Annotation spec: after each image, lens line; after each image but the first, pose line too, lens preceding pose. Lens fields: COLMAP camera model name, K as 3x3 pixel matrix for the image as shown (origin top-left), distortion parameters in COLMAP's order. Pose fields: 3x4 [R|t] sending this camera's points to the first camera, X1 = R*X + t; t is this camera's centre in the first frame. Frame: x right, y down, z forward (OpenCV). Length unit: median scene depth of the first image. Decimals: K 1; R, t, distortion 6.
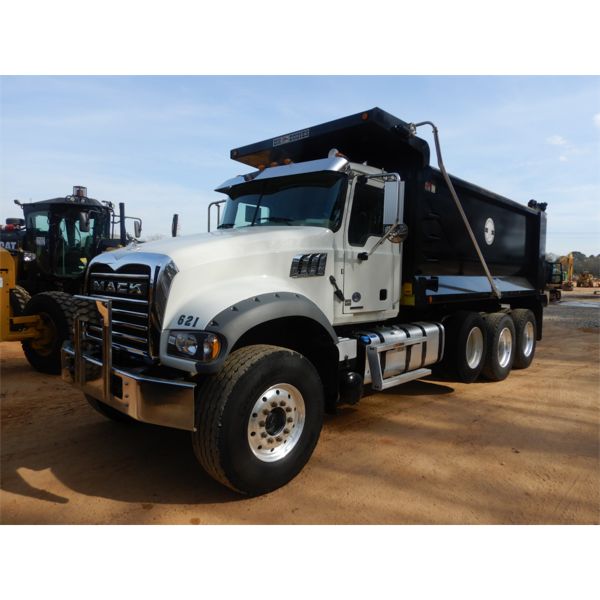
lens RADIAL K [[428.9, 0, 304.1], [0, 428.9, 294.4], [0, 0, 1]] dist [-0.045237, -0.002004]
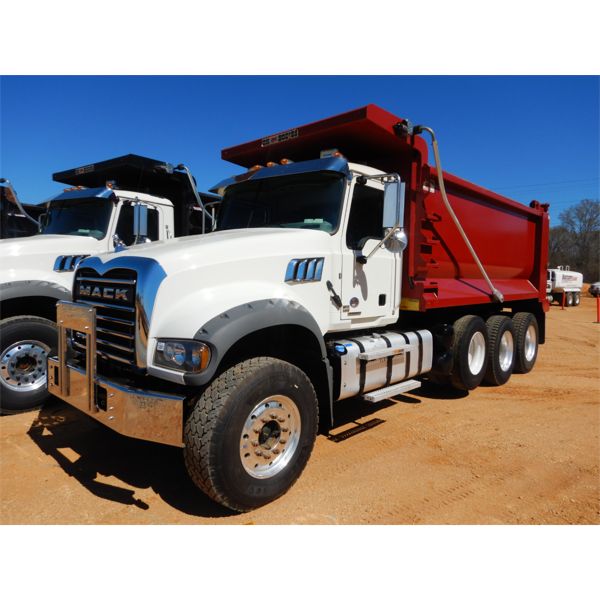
lens RADIAL K [[428.9, 0, 304.8], [0, 428.9, 296.1], [0, 0, 1]] dist [-0.045237, -0.002004]
pose [[0.999989, -0.002165, 0.004167, 0.006899], [0.002166, 0.999998, -0.000287, -0.007720], [-0.004166, 0.000296, 0.999991, 0.040464]]
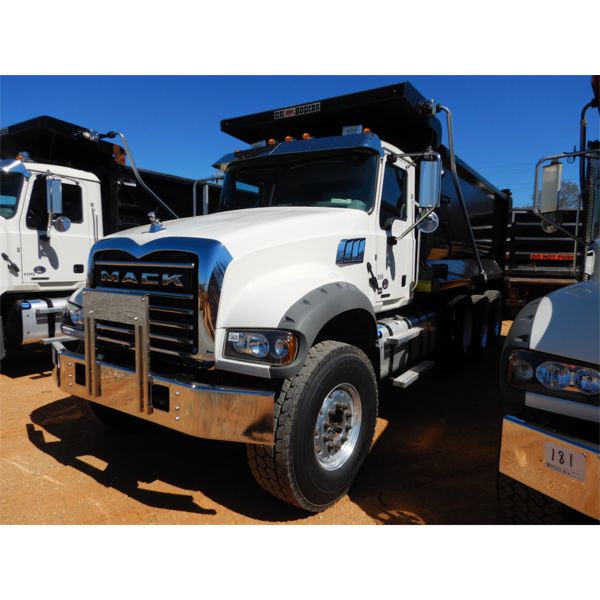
lens RADIAL K [[428.9, 0, 305.9], [0, 428.9, 300.5], [0, 0, 1]] dist [-0.045237, -0.002004]
pose [[0.982635, -0.025405, 0.183800, -0.237300], [0.015192, 0.998272, 0.056763, -0.014685], [-0.184925, -0.052985, 0.981323, 0.101856]]
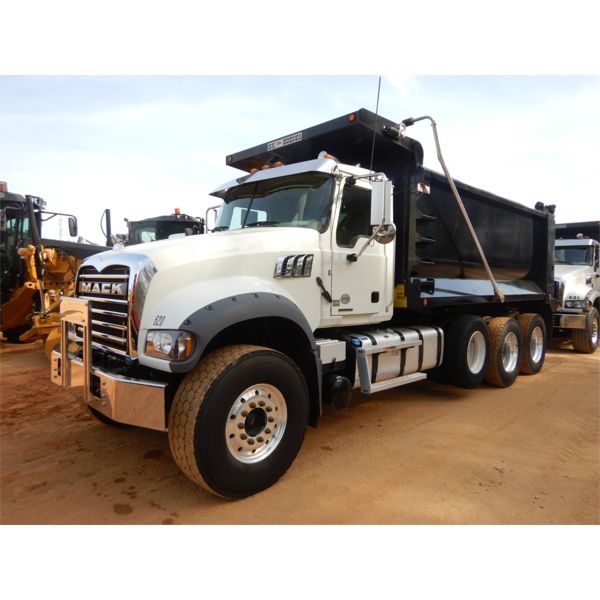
lens RADIAL K [[428.9, 0, 305.4], [0, 428.9, 292.5], [0, 0, 1]] dist [-0.045237, -0.002004]
pose [[0.999225, -0.003396, -0.039209, 0.071571], [0.002434, 0.999695, -0.024563, 0.016290], [0.039280, 0.024449, 0.998929, 0.011022]]
